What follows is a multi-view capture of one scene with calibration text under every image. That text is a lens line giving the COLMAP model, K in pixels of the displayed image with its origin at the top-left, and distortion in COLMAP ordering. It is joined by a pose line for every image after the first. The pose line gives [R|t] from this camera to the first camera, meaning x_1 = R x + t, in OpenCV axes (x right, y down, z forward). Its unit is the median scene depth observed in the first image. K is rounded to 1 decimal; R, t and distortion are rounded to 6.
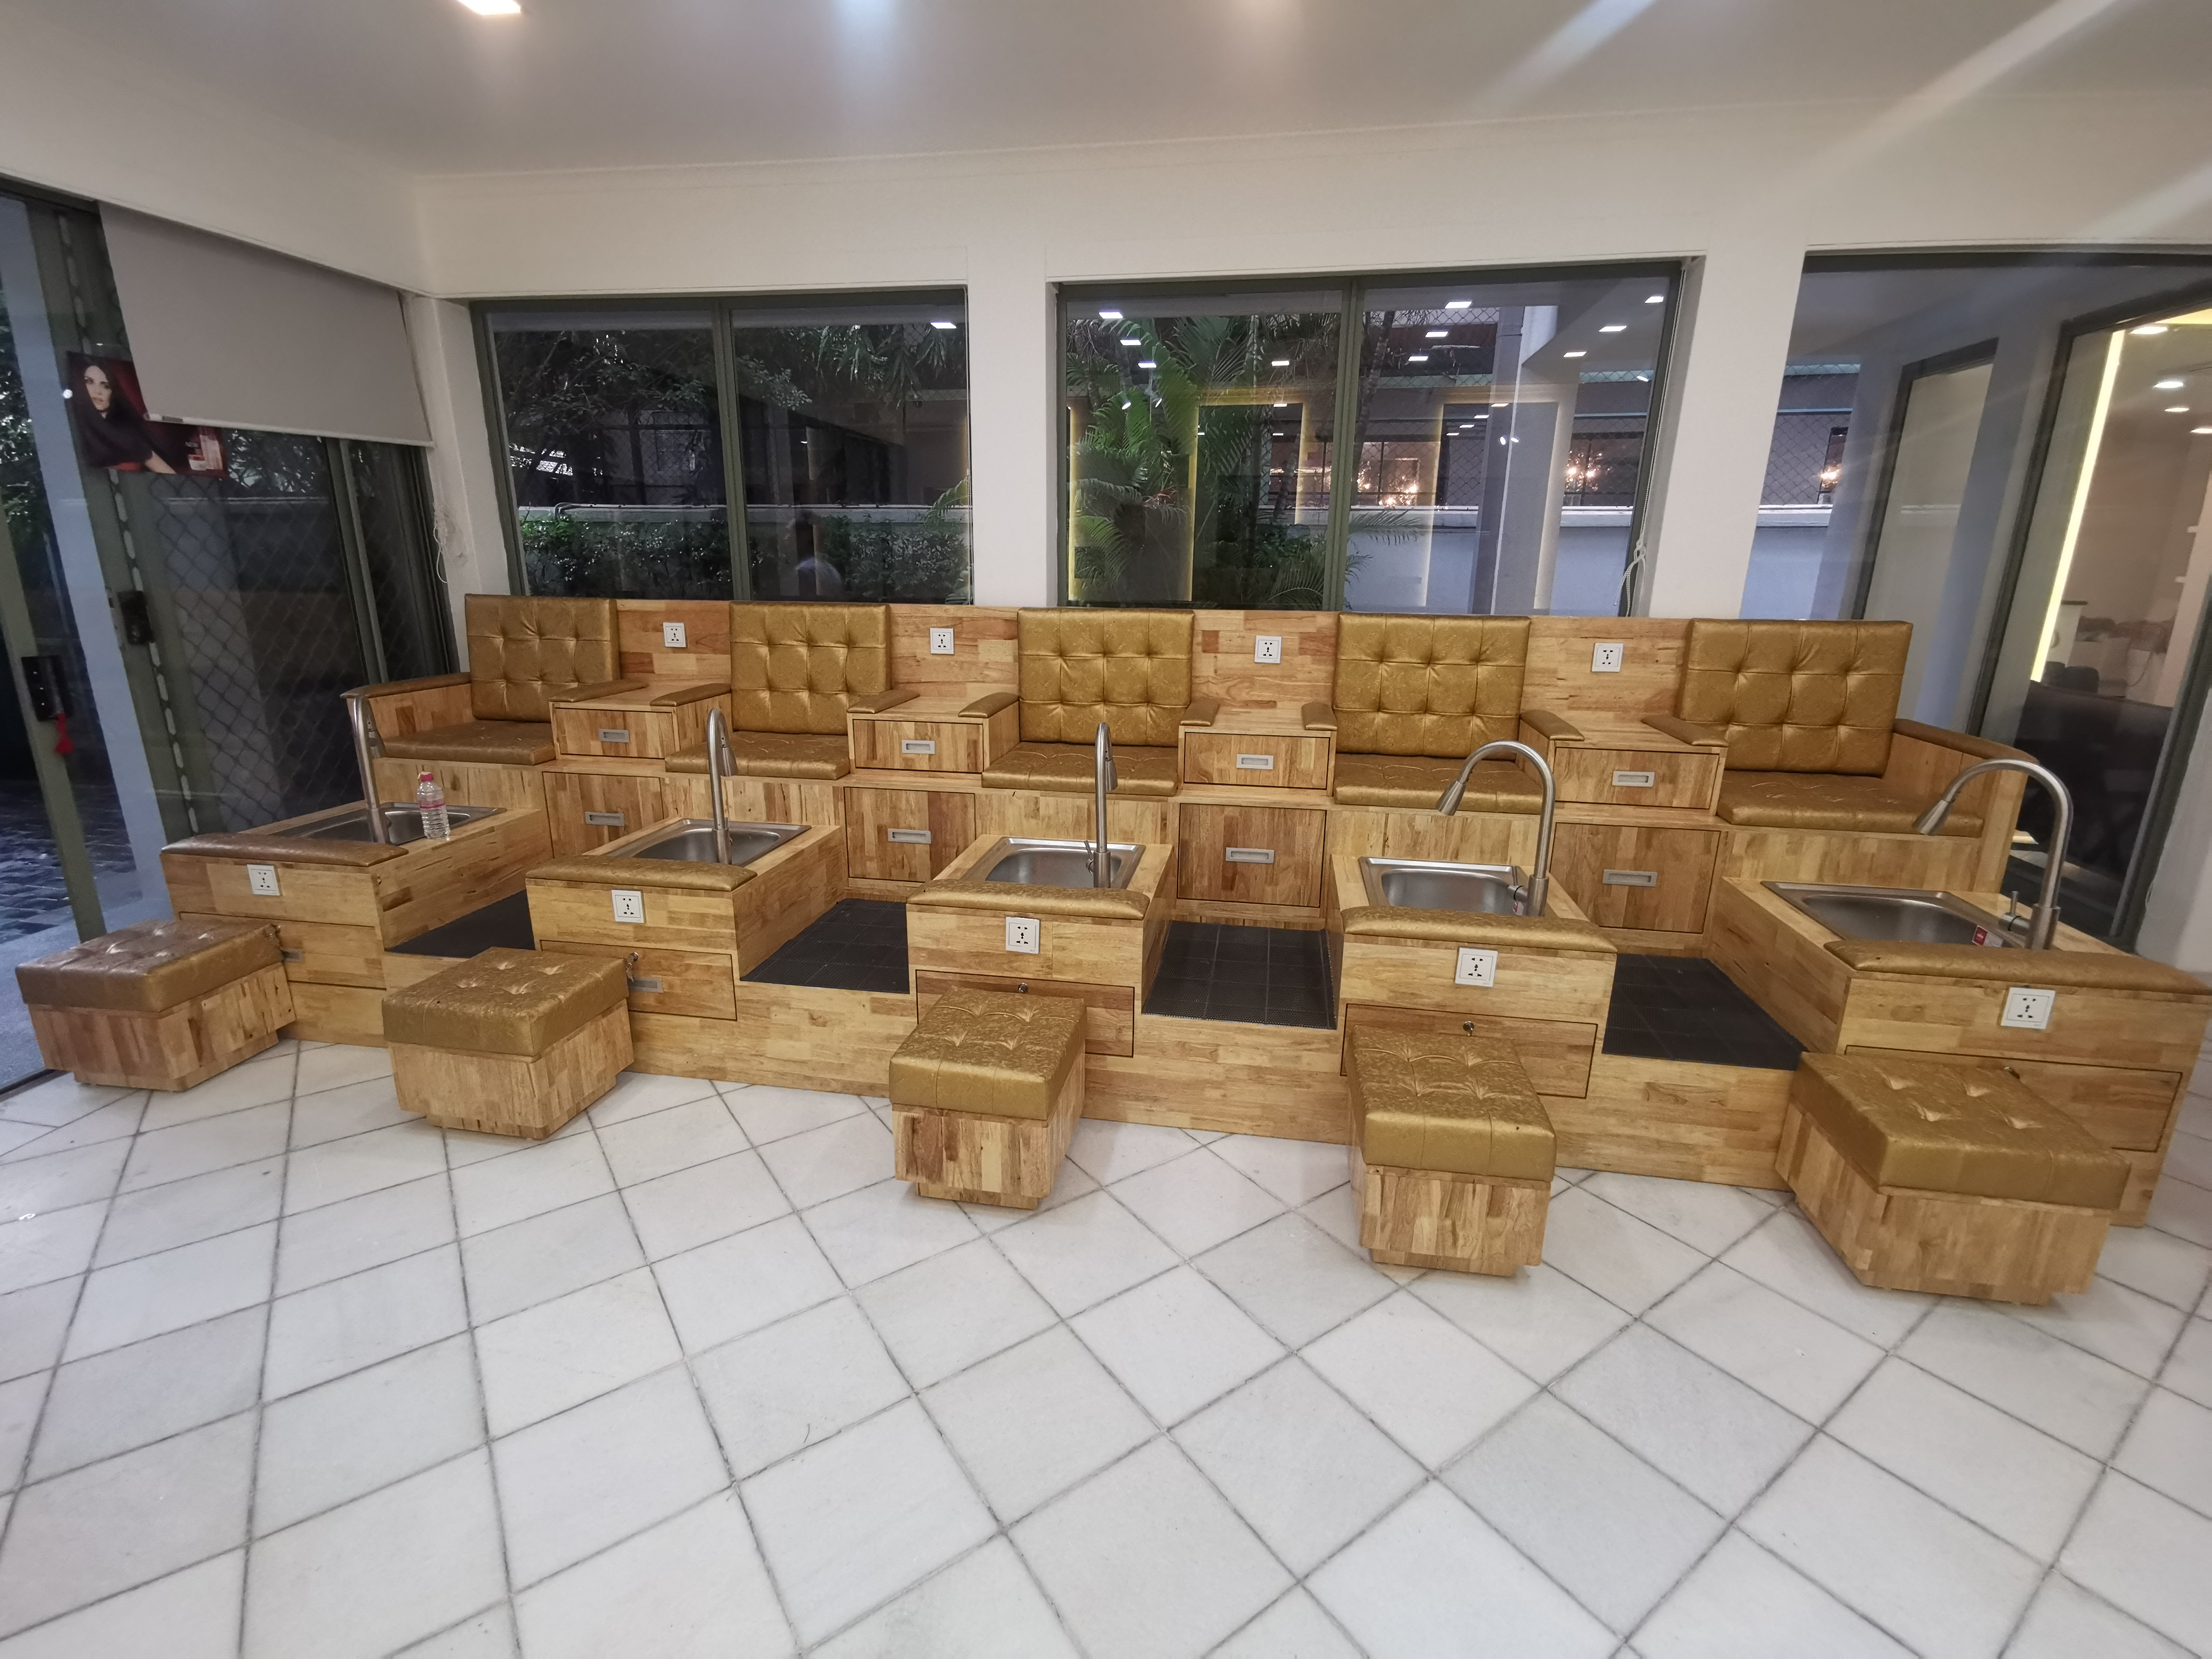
lens RADIAL K [[1023.3, 0, 1101.4], [0, 1023.3, 827.5], [0, 0, 1]] dist [0.014001, -0.000614]
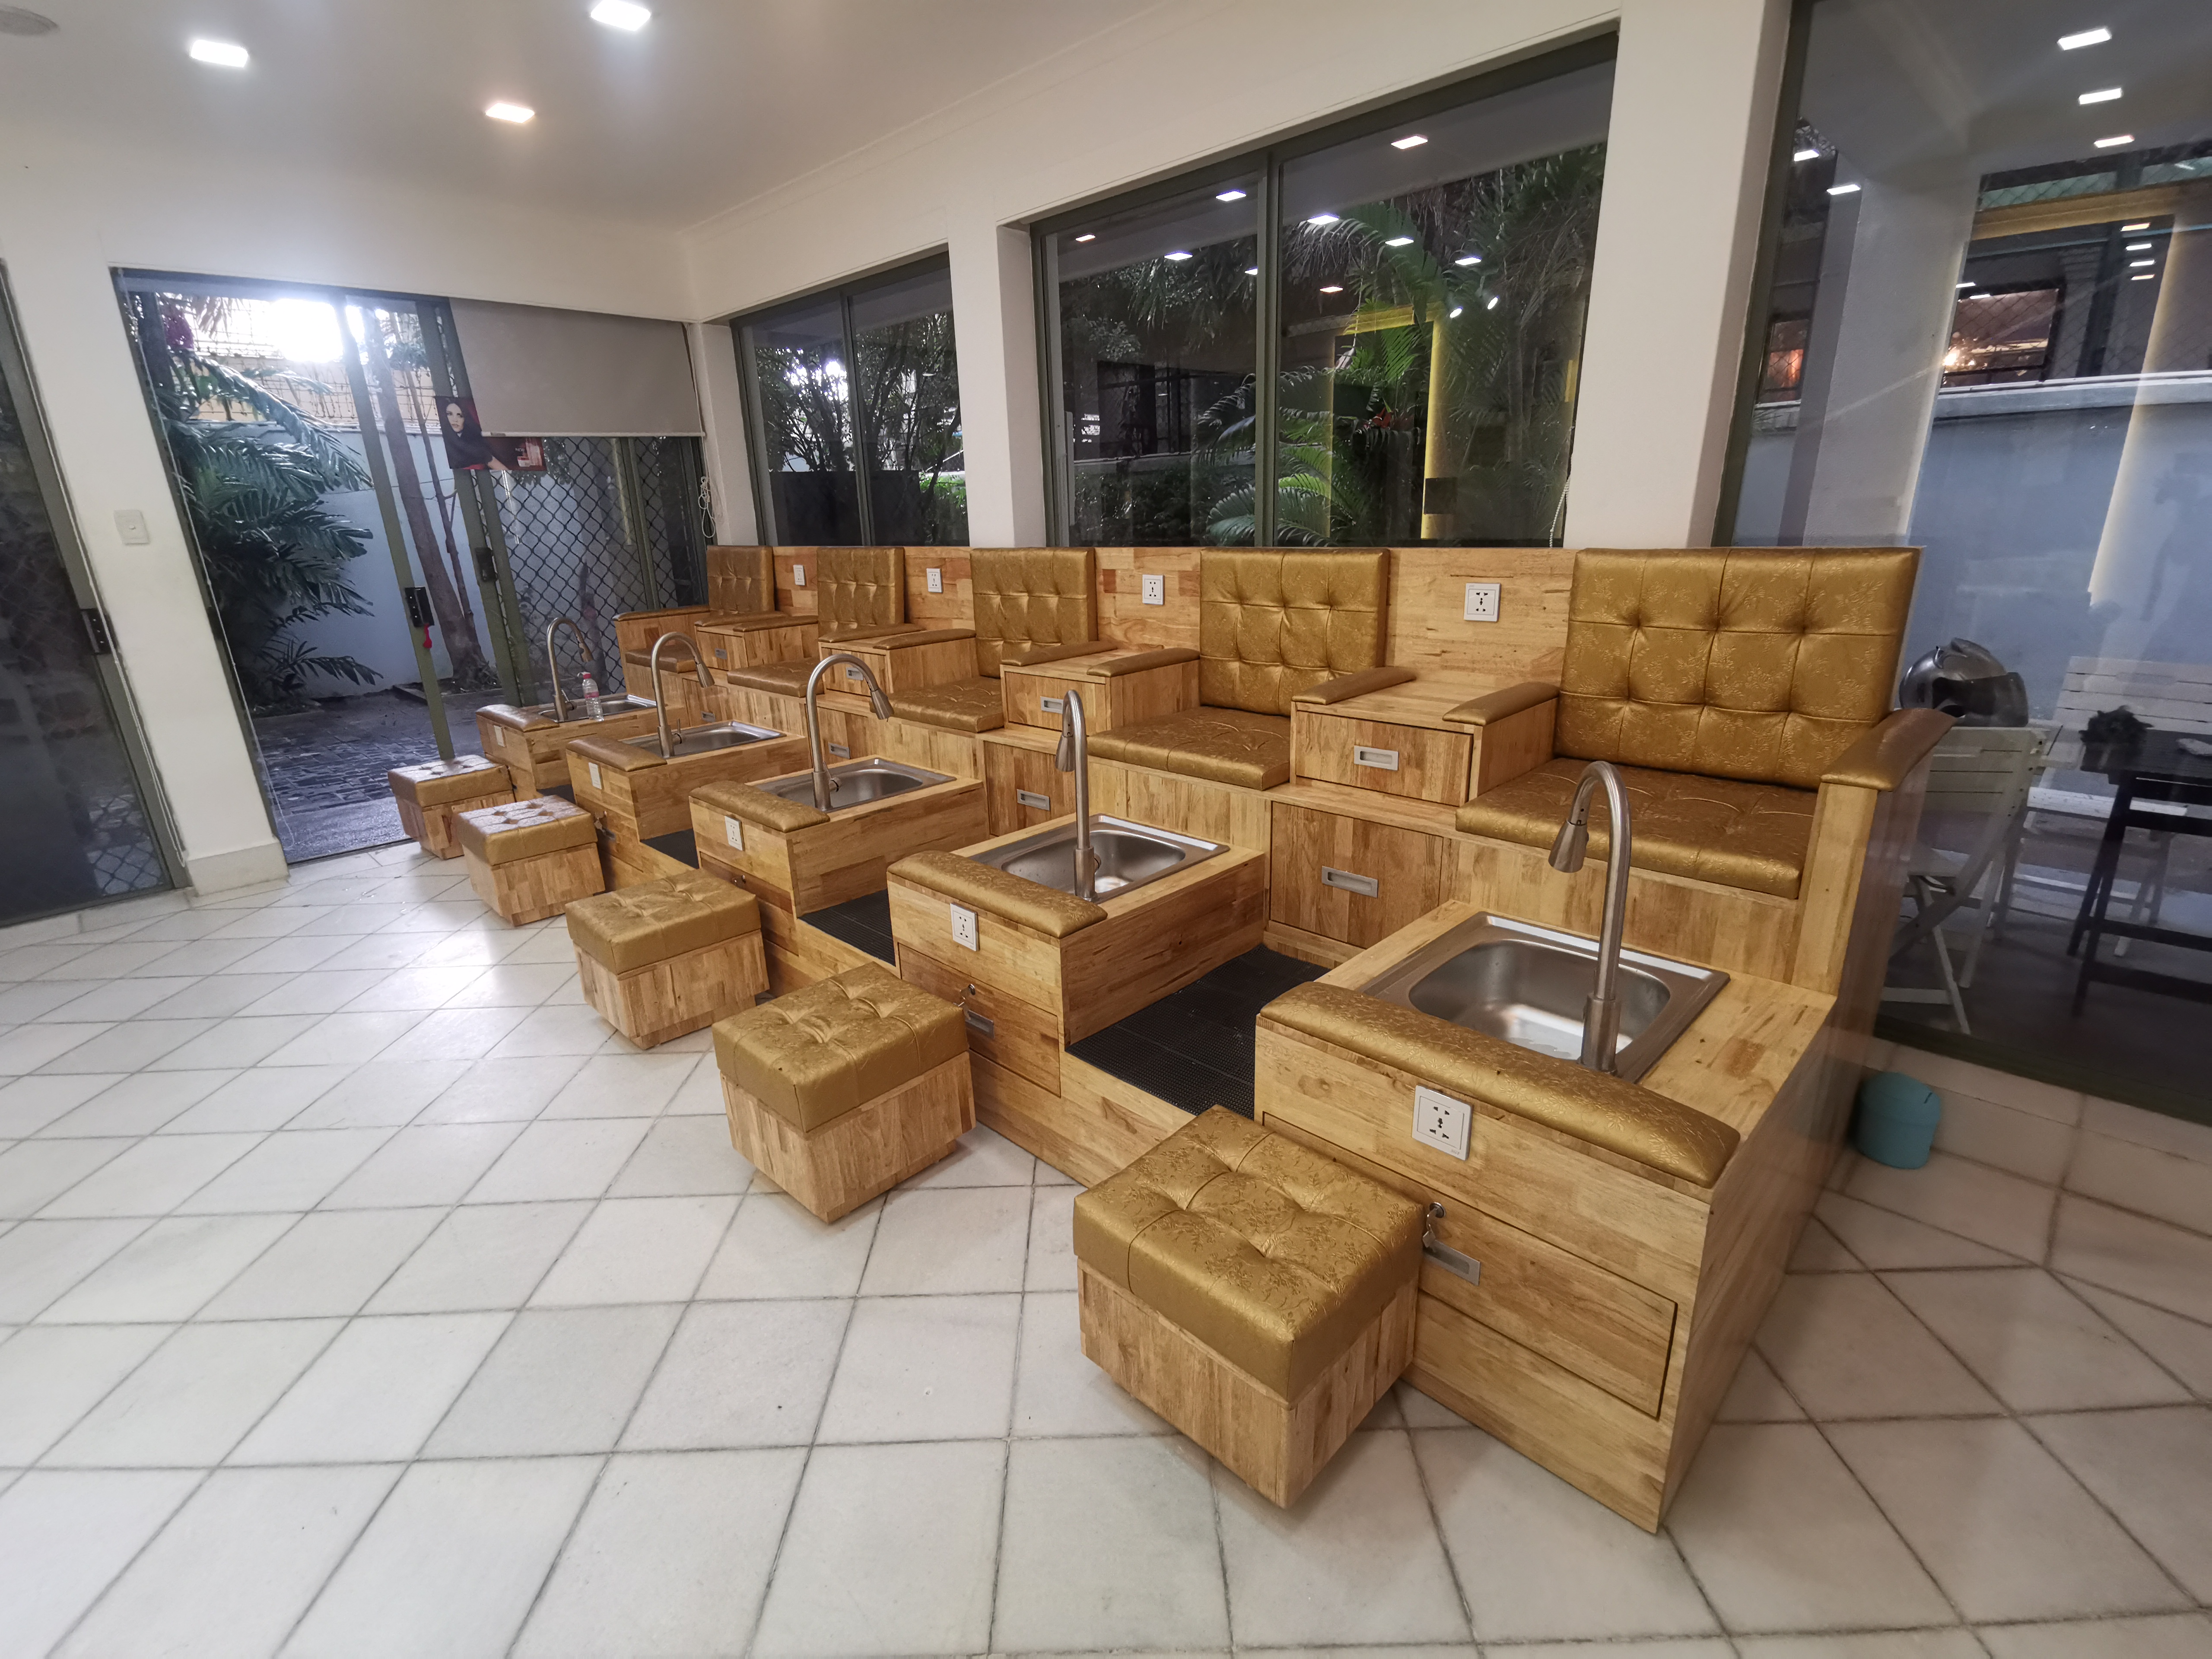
lens RADIAL K [[1023.3, 0, 1103.6], [0, 1023.3, 831.3], [0, 0, 1]] dist [0.014001, -0.000614]
pose [[0.817719, 0.137645, -0.558918, 0.783368], [-0.106218, 0.990396, 0.088504, -0.038778], [0.565733, -0.013005, 0.824486, 0.234486]]
